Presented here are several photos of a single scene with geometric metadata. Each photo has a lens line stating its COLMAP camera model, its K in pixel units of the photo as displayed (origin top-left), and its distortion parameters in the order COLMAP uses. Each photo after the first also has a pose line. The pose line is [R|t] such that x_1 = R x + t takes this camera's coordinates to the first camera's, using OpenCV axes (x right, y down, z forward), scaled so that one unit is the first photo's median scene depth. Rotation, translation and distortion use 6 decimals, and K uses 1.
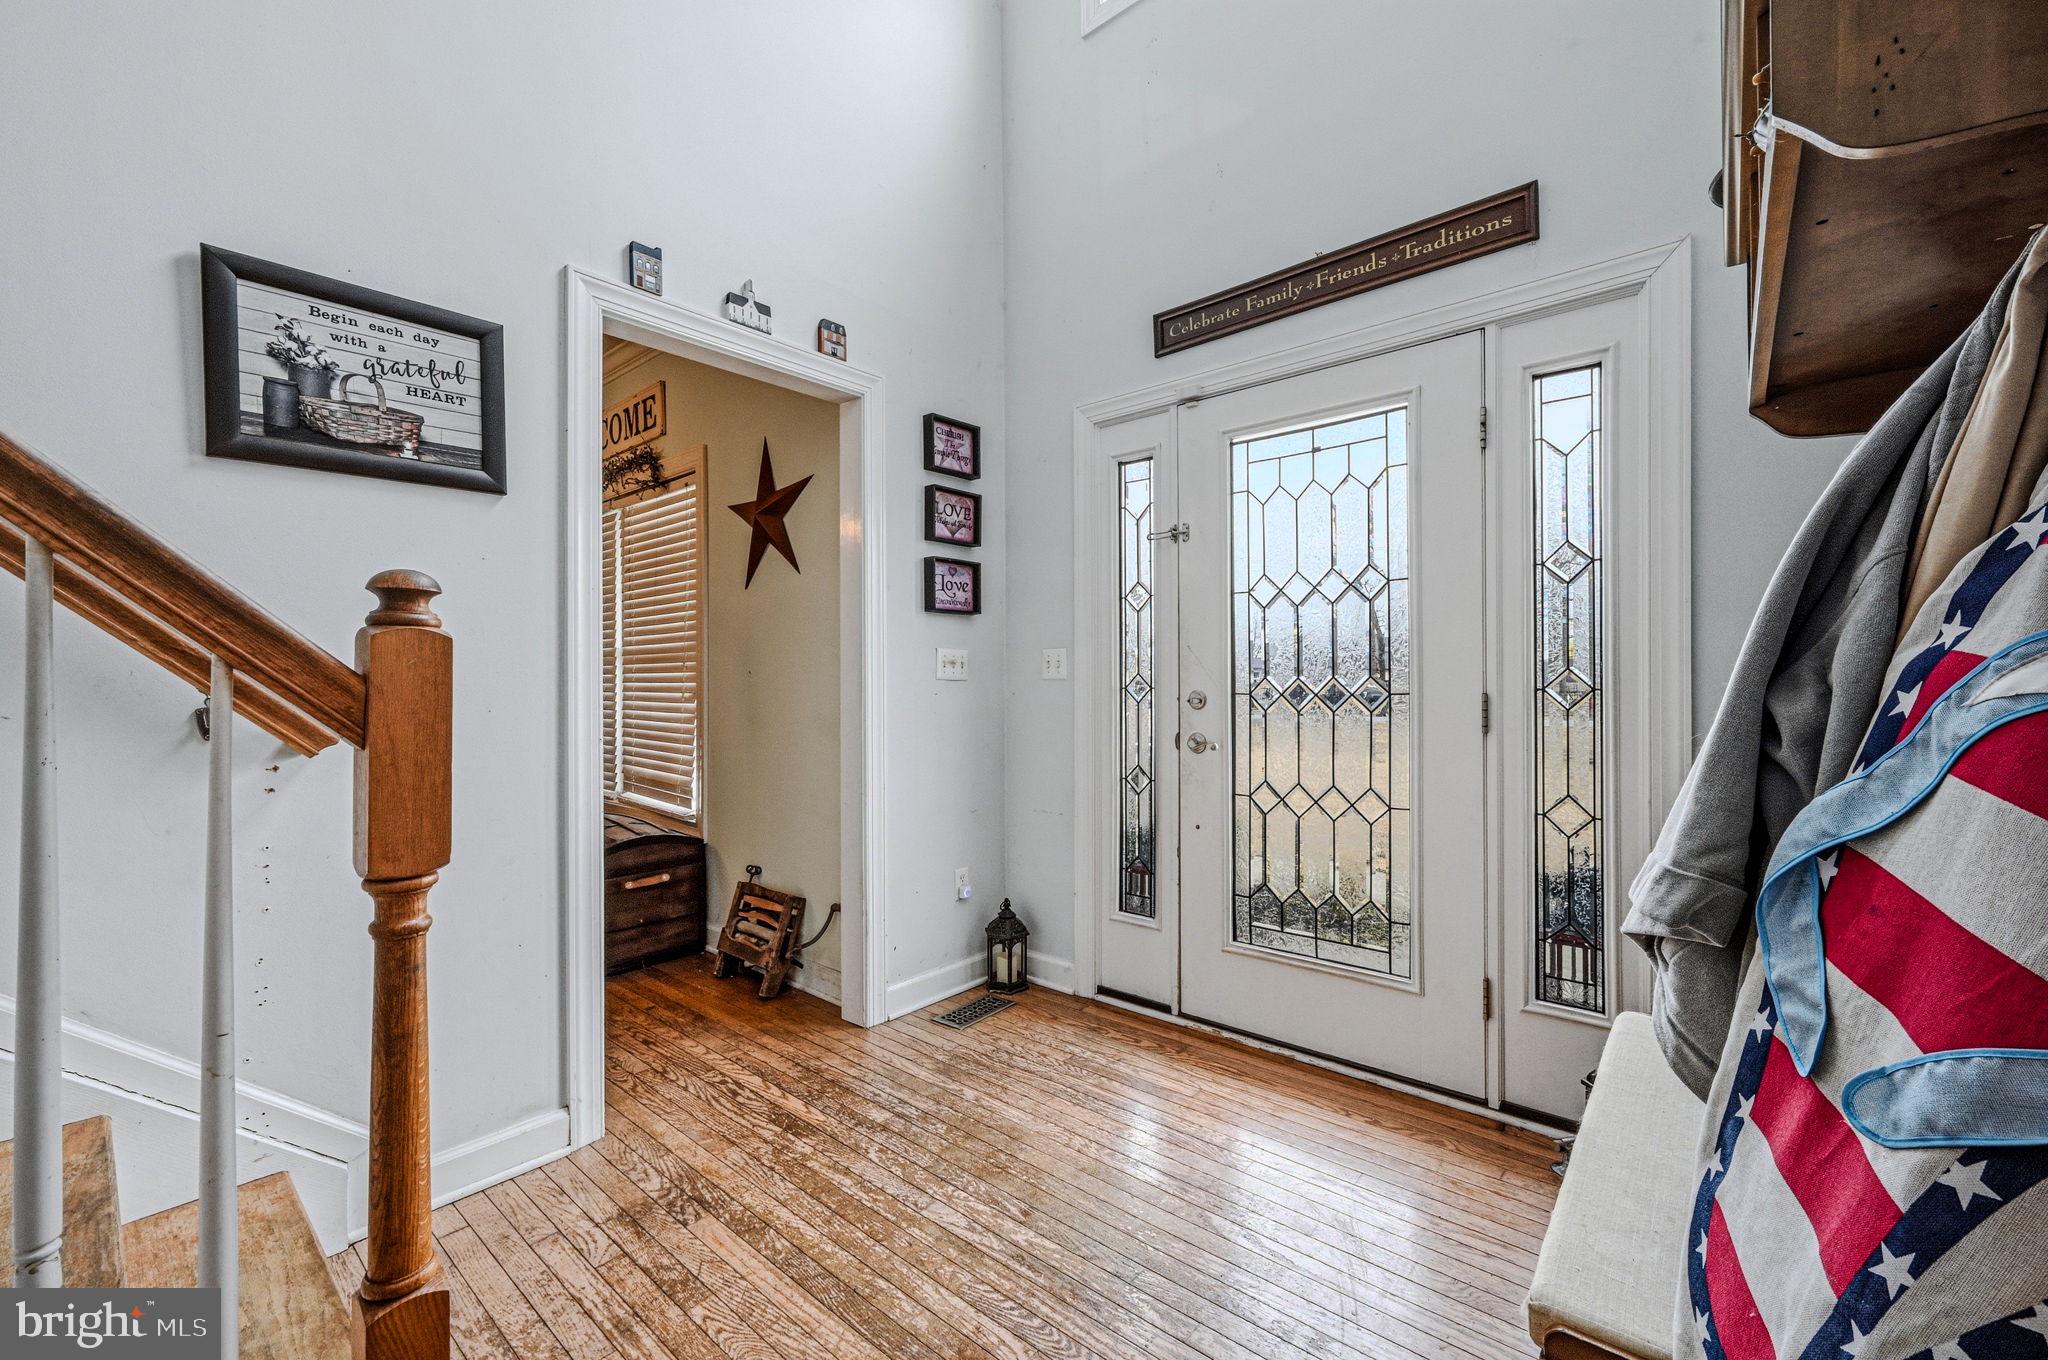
lens RADIAL K [[814.6, 0, 1028.8], [0, 814.6, 679.9], [0, 0, 1]] dist [-0.002686, -0.000157]
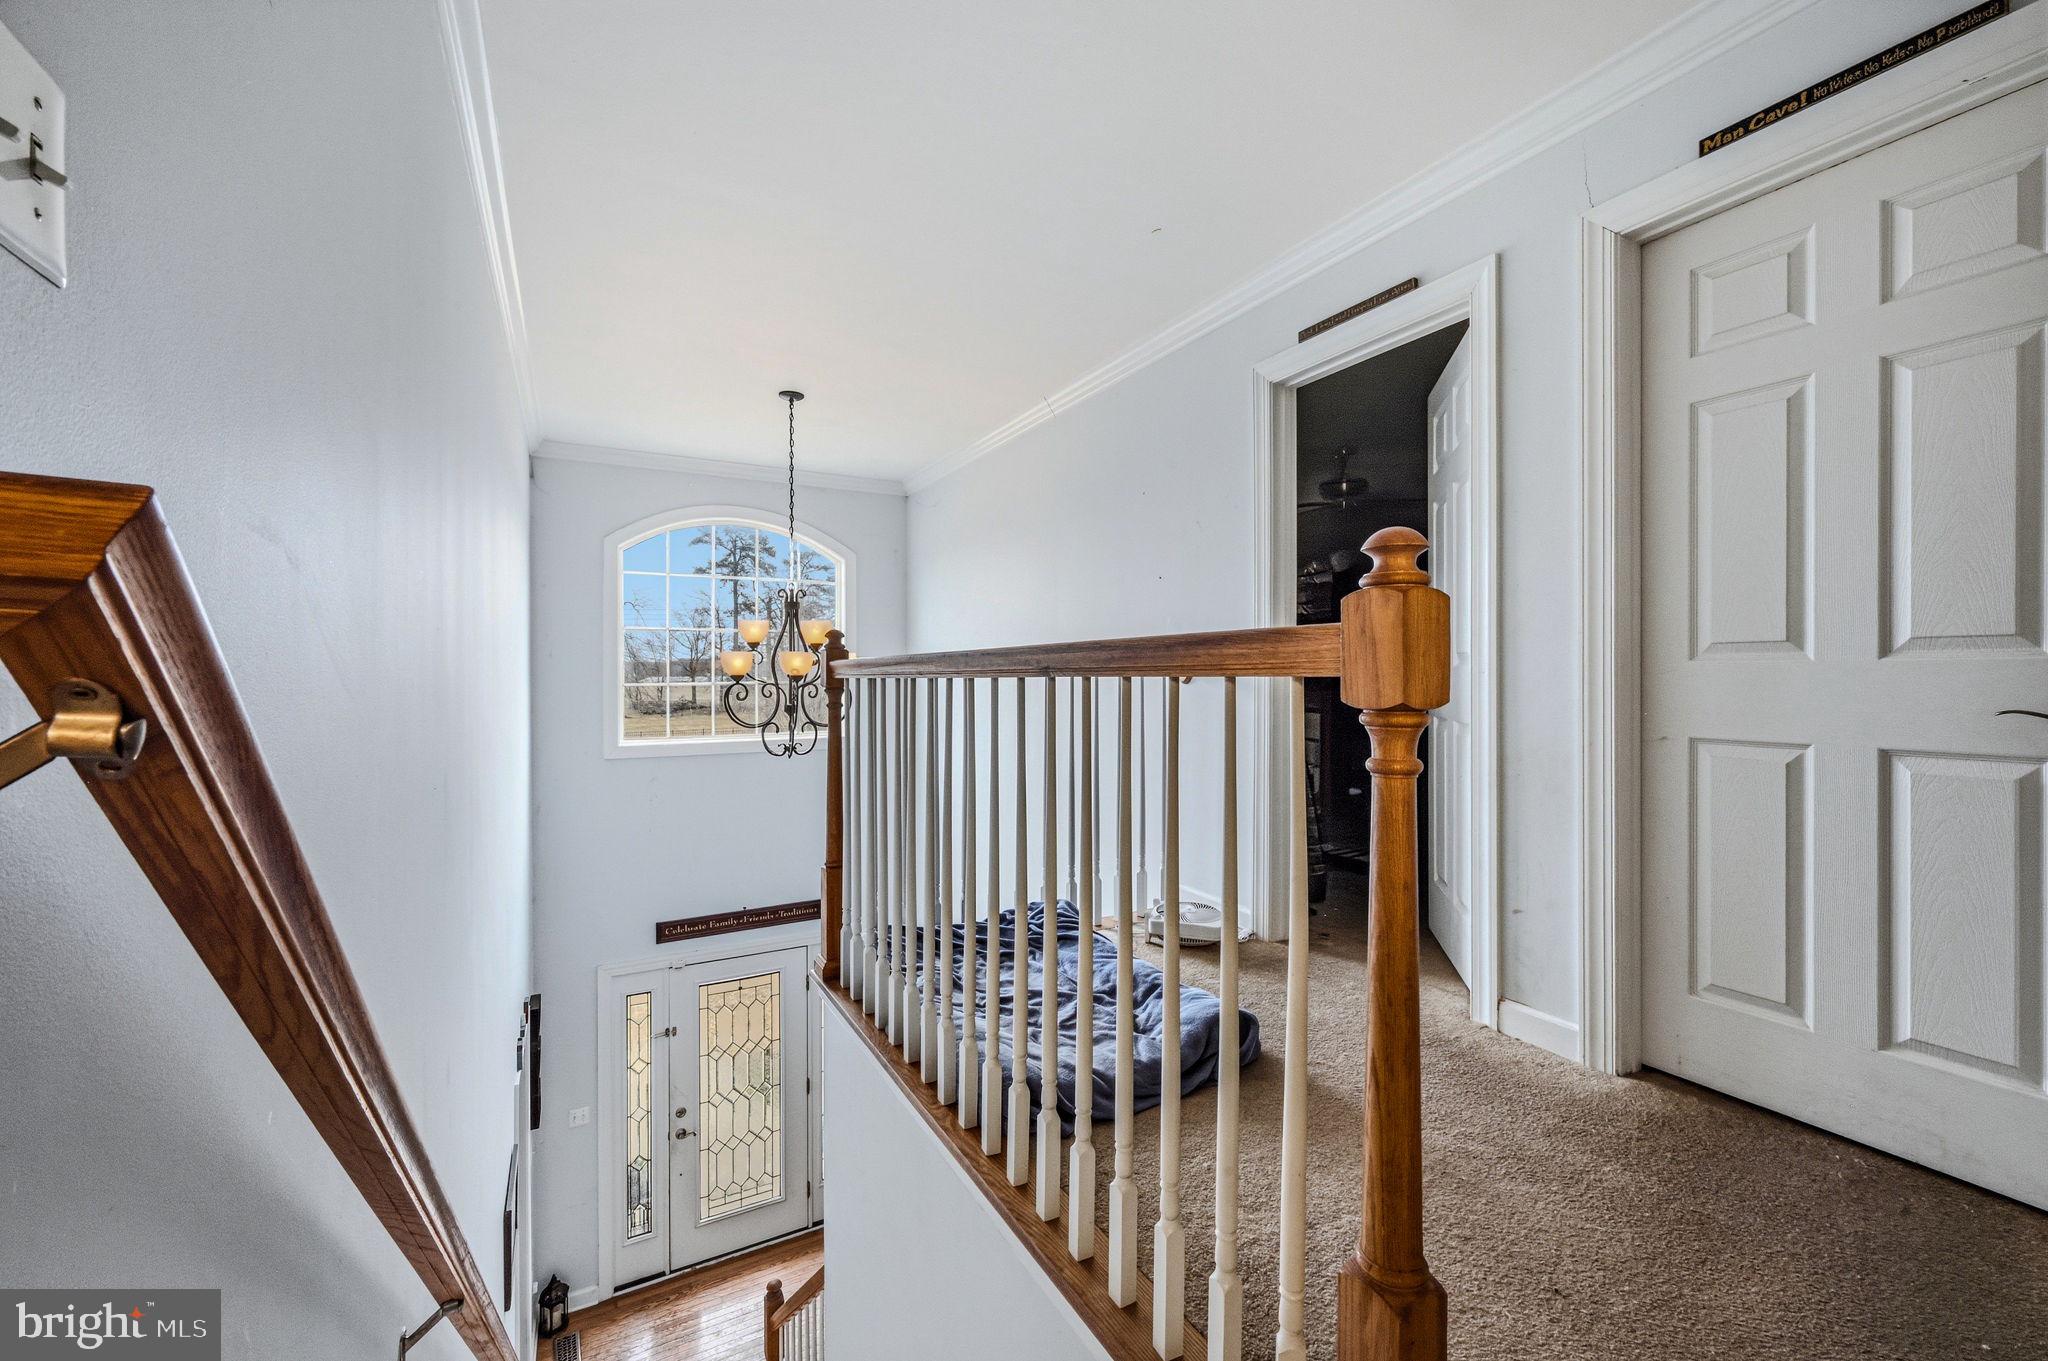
lens RADIAL K [[814.6, 0, 1028.0], [0, 814.6, 681.1], [0, 0, 1]] dist [-0.002686, -0.000157]
pose [[0.346150, 0.000554, 0.938179, -1.361576], [0.000476, 1.000000, -0.000766, -1.021037], [-0.938179, 0.000712, 0.346150, -0.505881]]
